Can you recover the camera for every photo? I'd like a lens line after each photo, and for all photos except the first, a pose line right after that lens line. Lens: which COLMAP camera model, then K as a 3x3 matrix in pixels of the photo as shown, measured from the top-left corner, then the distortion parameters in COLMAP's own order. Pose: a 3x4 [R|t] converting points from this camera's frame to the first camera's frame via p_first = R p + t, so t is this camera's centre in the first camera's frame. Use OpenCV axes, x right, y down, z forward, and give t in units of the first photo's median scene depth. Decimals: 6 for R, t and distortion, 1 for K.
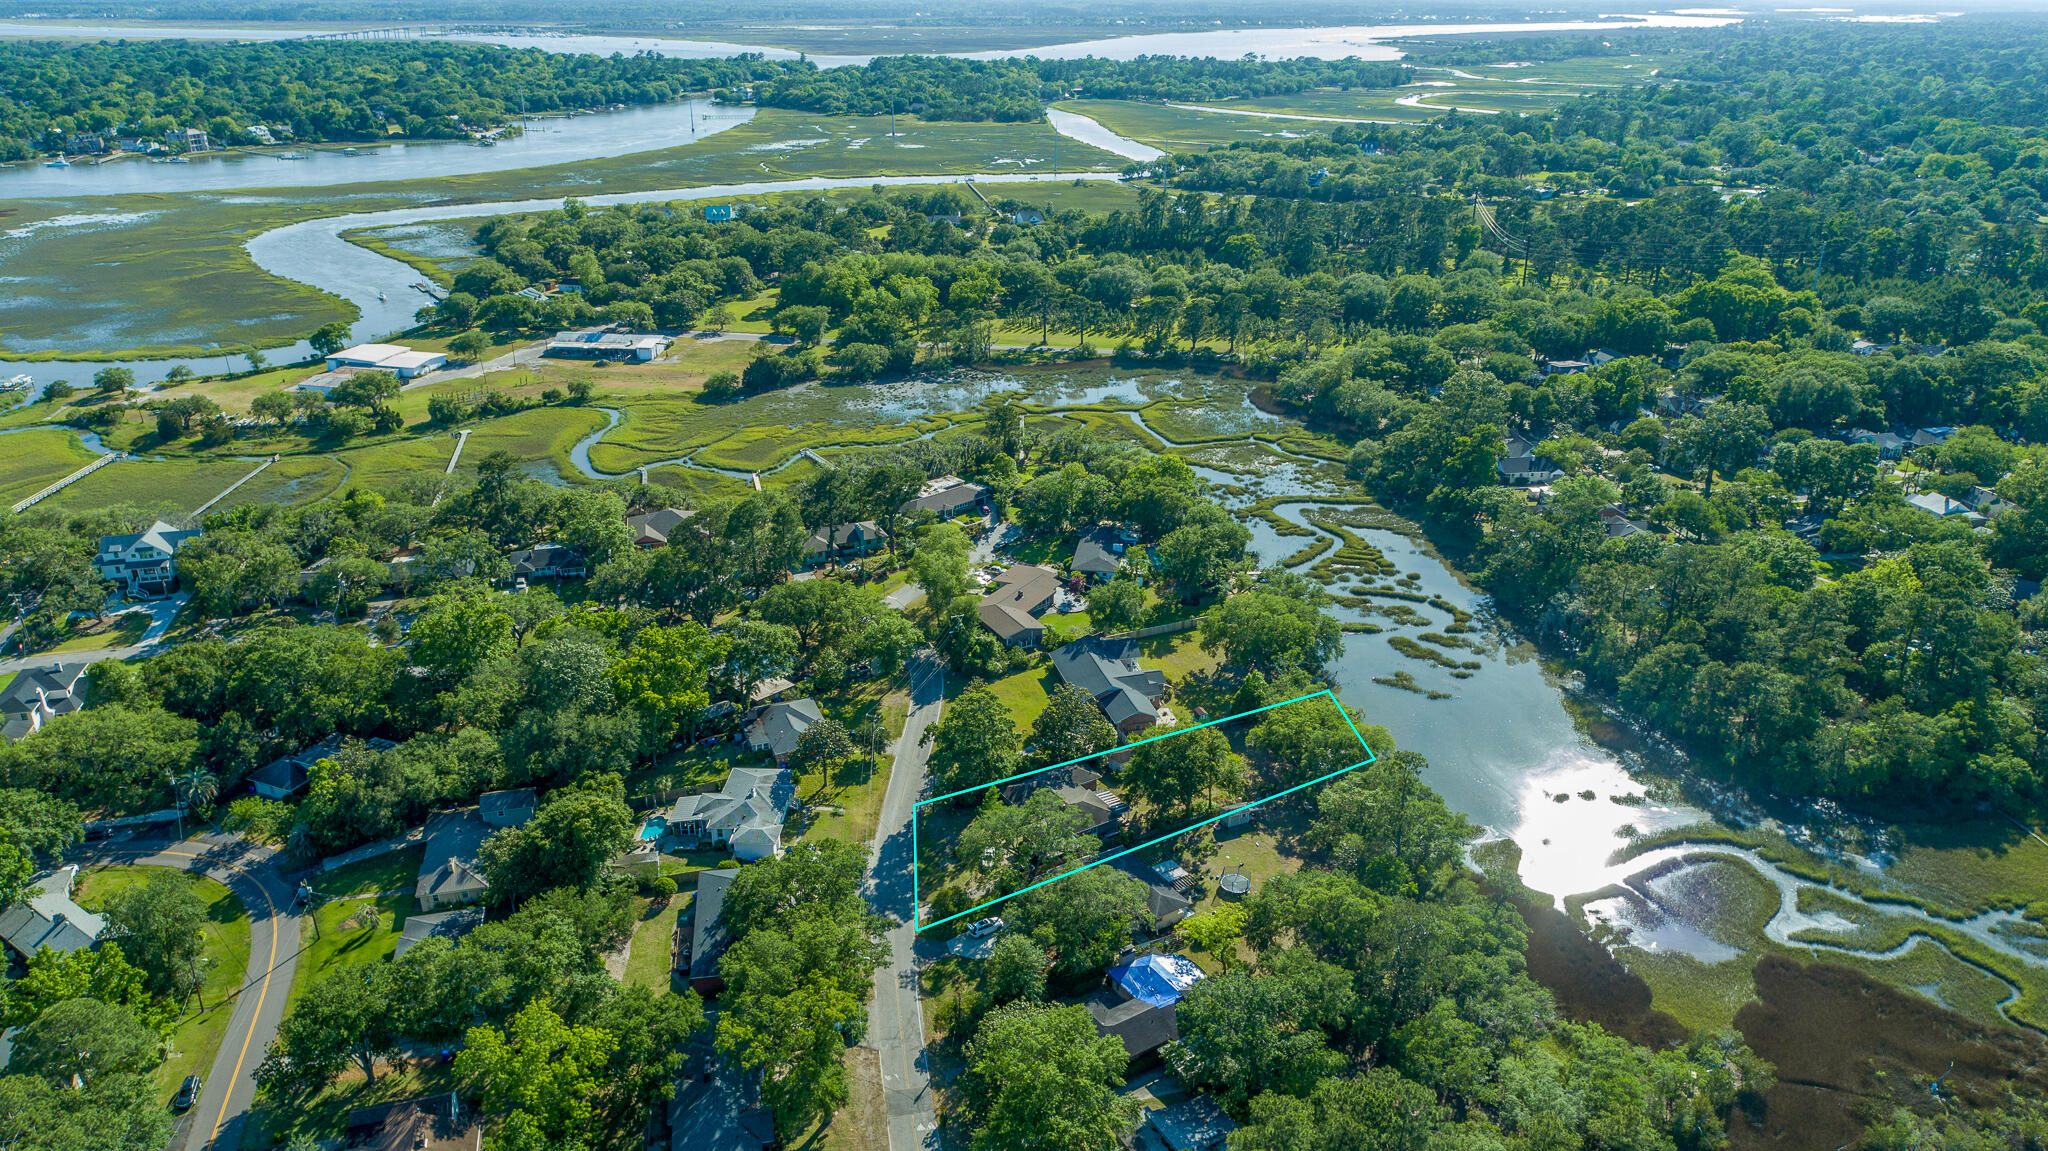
lens RADIAL K [[1375.0, 0, 1024.0], [0, 1375.0, 575.5], [0, 0, 1]] dist [-0.014049, 0.012721]
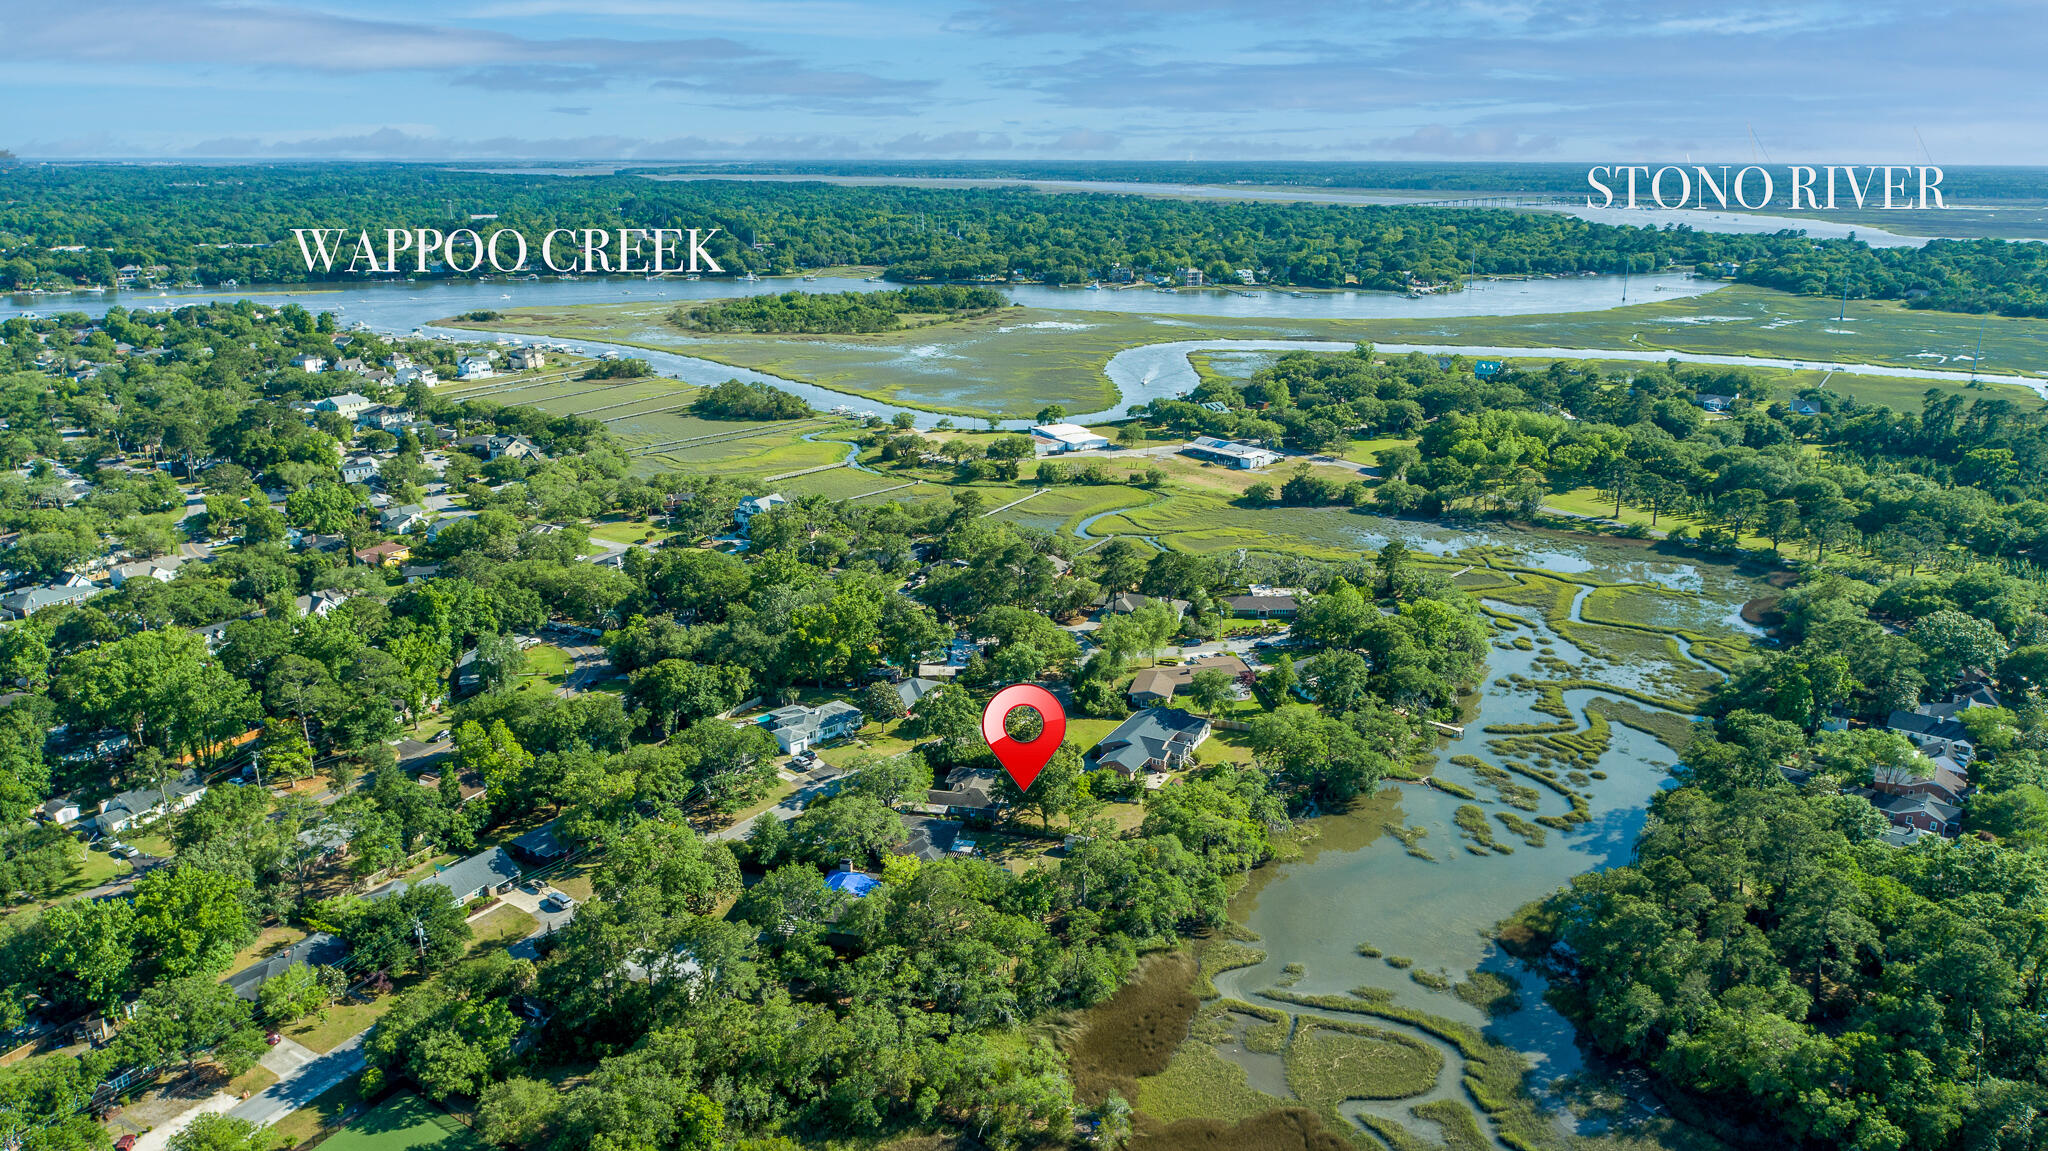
lens RADIAL K [[1375.0, 0, 1024.0], [0, 1375.0, 575.5], [0, 0, 1]] dist [-0.014049, 0.012721]
pose [[0.722378, 0.200877, -0.661678, 0.358270], [-0.273944, 0.961719, -0.007110, -0.009918], [0.634921, 0.186399, 0.749754, 0.026516]]
